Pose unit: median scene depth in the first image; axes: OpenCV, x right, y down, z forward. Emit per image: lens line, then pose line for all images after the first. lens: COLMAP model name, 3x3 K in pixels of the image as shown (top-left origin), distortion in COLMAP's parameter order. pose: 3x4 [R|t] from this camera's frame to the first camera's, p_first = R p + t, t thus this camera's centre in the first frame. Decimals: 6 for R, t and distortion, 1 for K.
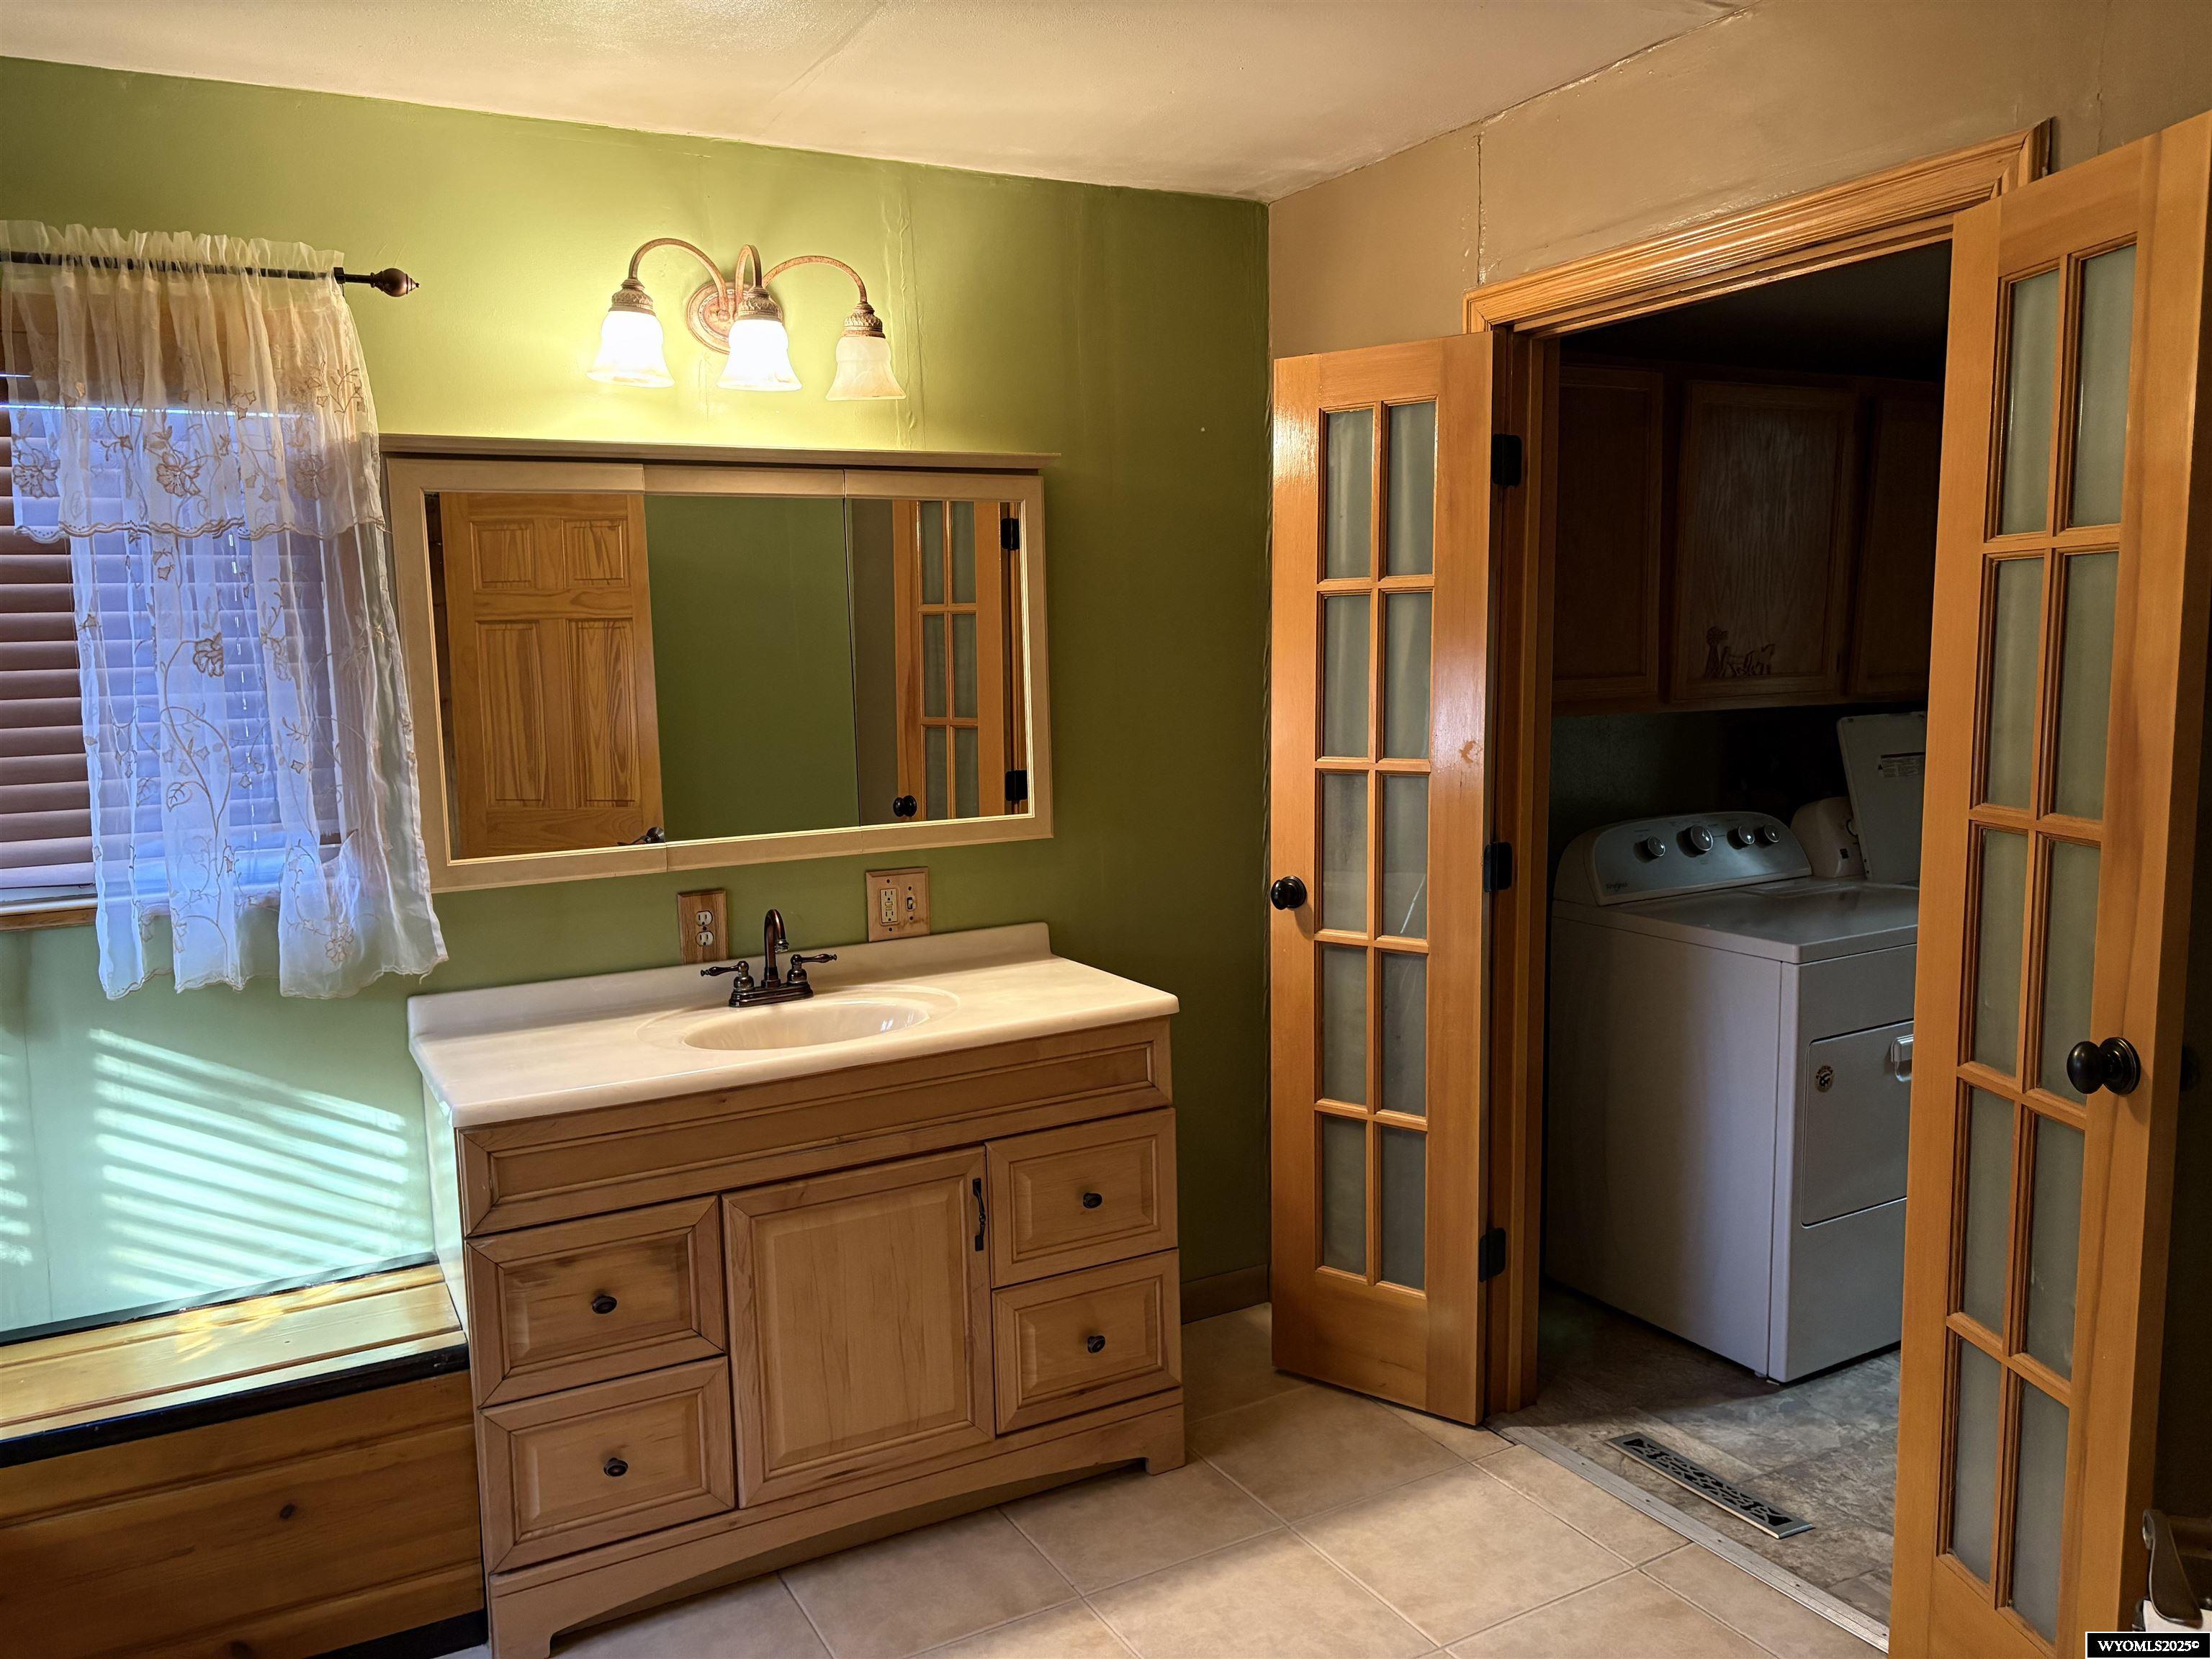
lens RADIAL K [[1640.1, 0, 1106.0], [0, 1640.1, 829.5], [0, 0, 1]] dist [0.000797, -0.001459]
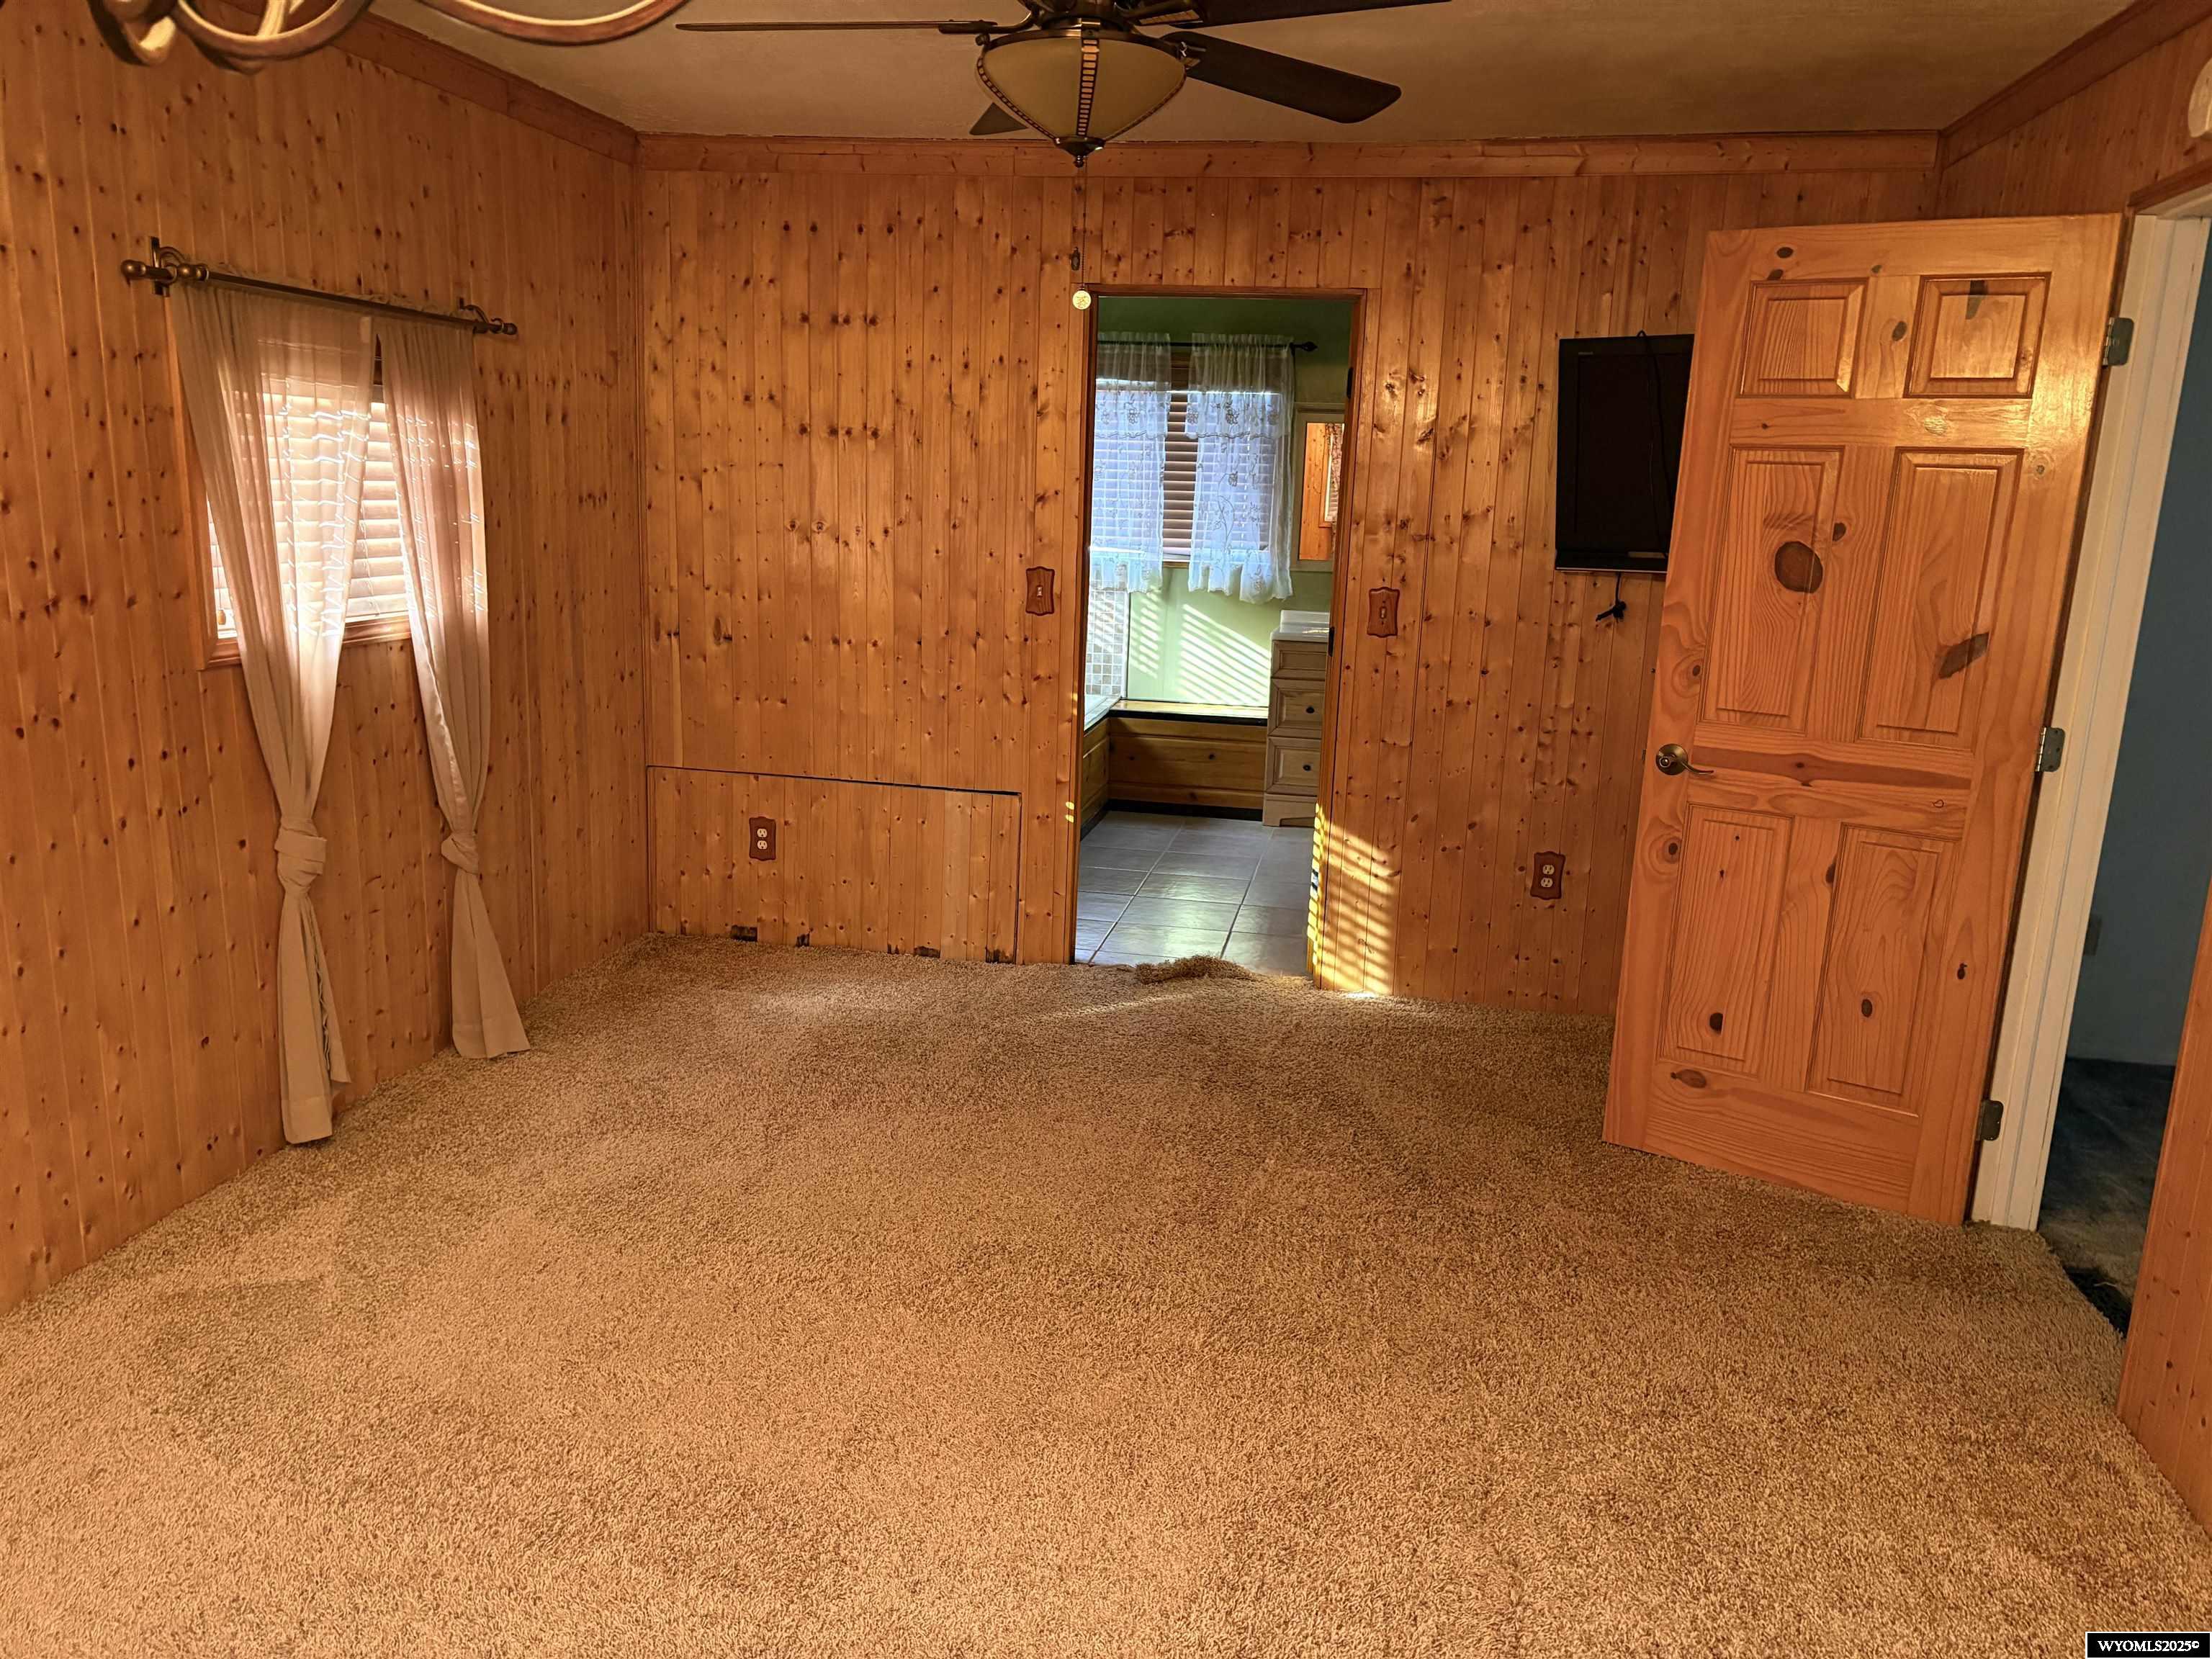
lens RADIAL K [[1640.1, 0, 1106.0], [0, 1640.1, 829.5], [0, 0, 1]] dist [0.000797, -0.001459]
pose [[0.783627, 0.186686, -0.592518, 1.154045], [-0.127992, 0.981834, 0.140074, 0.129667], [0.607904, -0.033928, 0.793285, -1.518606]]
